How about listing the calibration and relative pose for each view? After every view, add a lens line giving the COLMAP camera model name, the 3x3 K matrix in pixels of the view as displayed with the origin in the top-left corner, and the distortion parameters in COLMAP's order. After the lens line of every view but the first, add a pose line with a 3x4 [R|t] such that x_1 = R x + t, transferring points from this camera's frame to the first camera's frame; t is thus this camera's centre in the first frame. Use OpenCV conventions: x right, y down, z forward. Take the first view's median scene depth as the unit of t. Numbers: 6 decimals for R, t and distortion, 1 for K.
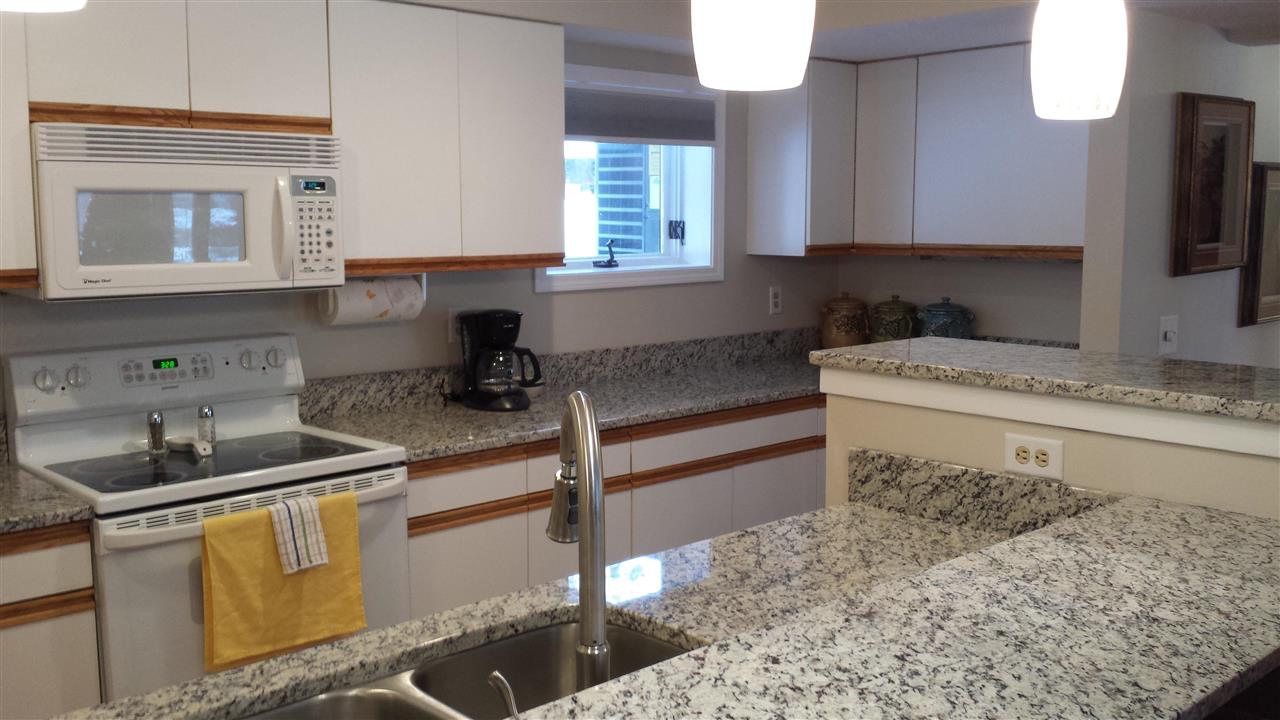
lens RADIAL K [[1169.0, 0, 640.0], [0, 1169.0, 360.0], [0, 0, 1]] dist [0.006417, -0.169406]
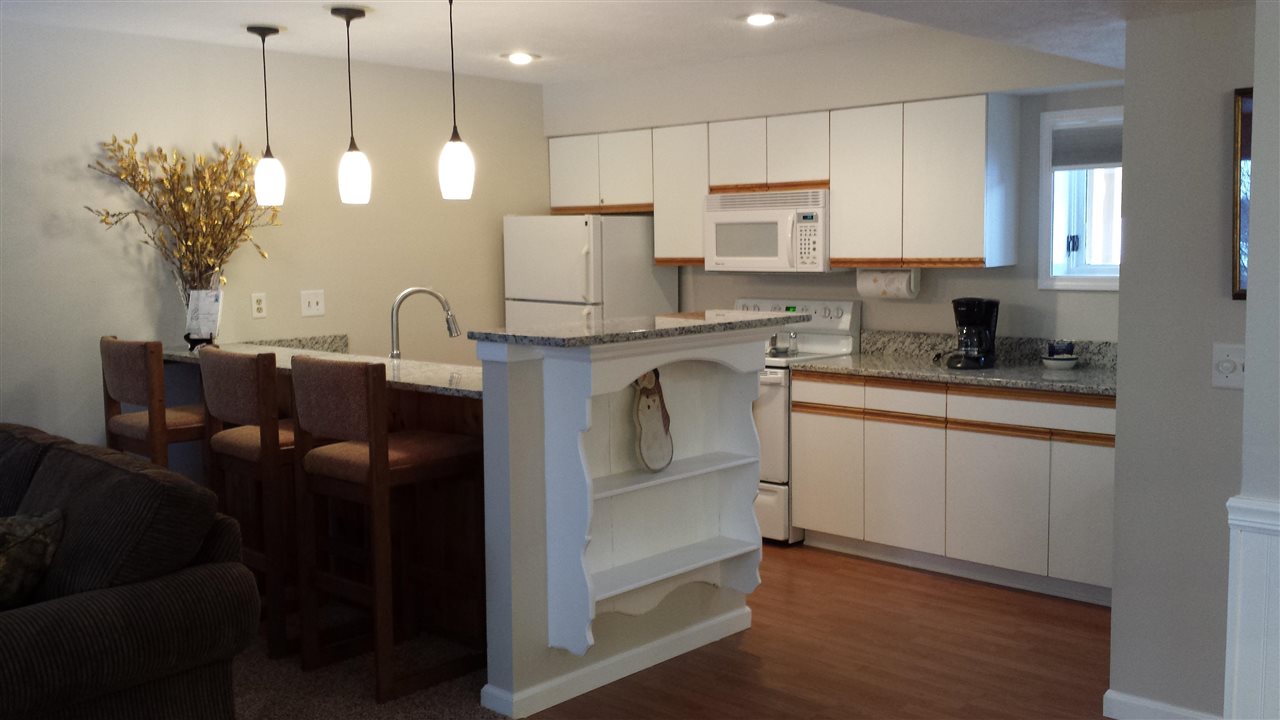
lens RADIAL K [[1169.0, 0, 640.0], [0, 1169.0, 360.0], [0, 0, 1]] dist [0.006417, -0.169406]
pose [[0.042687, 0.099521, -0.994119, 1.552426], [-0.109518, 0.989496, 0.094355, -0.070128], [0.993068, 0.104847, 0.053138, 0.649379]]
